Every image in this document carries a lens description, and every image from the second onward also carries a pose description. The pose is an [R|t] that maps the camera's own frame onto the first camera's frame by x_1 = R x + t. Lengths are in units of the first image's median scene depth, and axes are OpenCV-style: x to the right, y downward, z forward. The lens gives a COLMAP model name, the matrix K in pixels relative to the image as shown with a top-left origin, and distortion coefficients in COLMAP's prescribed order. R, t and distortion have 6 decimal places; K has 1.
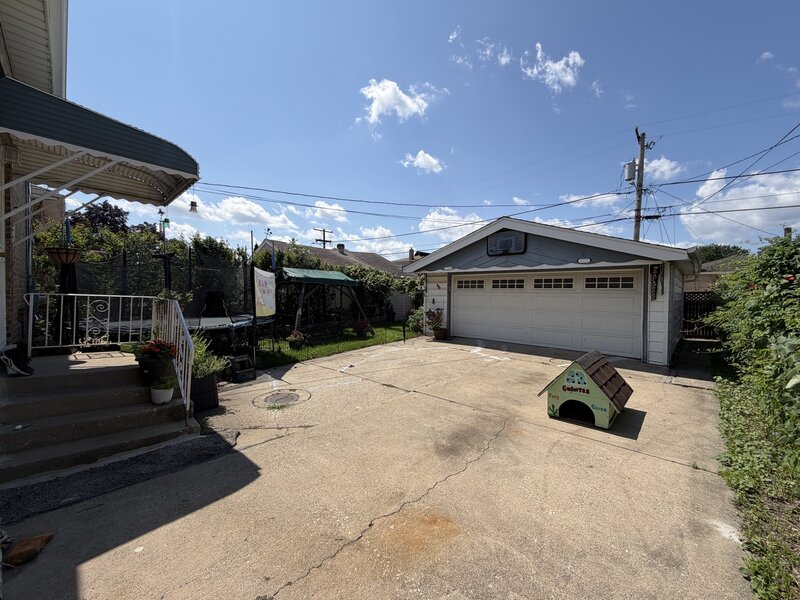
lens RADIAL K [[318.1, 0, 398.7], [0, 318.1, 300.8], [0, 0, 1]] dist [-0.001308, 0.000263]
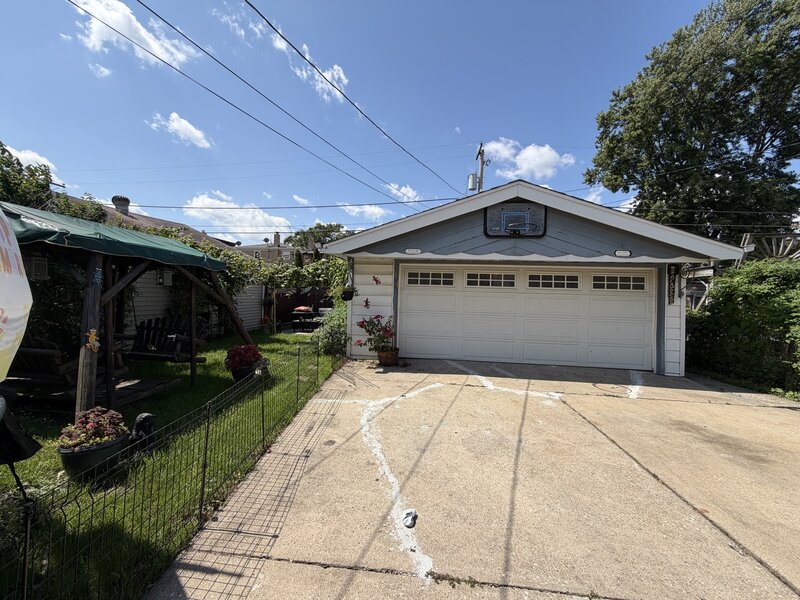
lens RADIAL K [[318.1, 0, 398.7], [0, 318.1, 300.8], [0, 0, 1]] dist [-0.001308, 0.000263]
pose [[0.800923, 0.000496, 0.598767, -0.276031], [-0.004232, 0.999979, 0.004831, -0.009568], [-0.598753, -0.006403, 0.800908, 0.599331]]
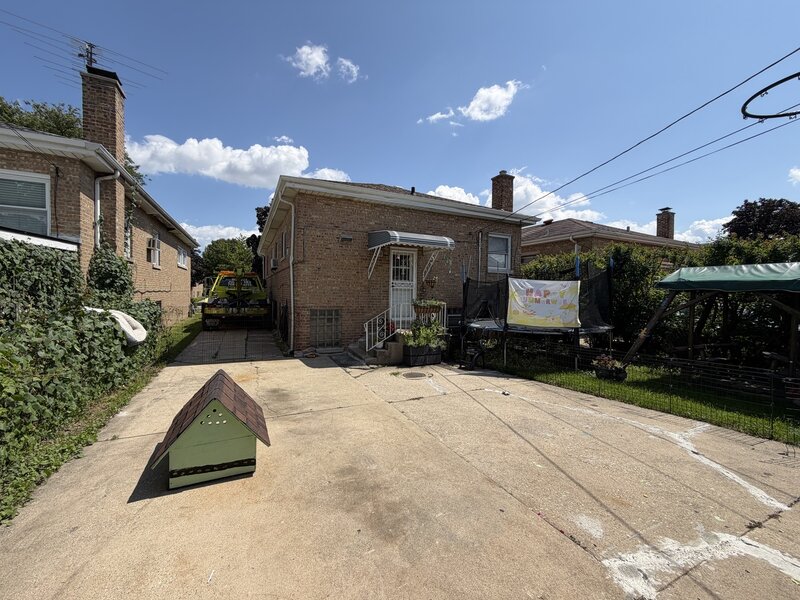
lens RADIAL K [[321.2, 0, 394.7], [0, 321.2, 301.5], [0, 0, 1]] dist [-0.000953, 0.000474]
pose [[-0.362502, 0.004949, -0.931970, 0.564091], [-0.043127, 0.998826, 0.022079, -0.027294], [0.930985, 0.048197, -0.361863, 0.810651]]
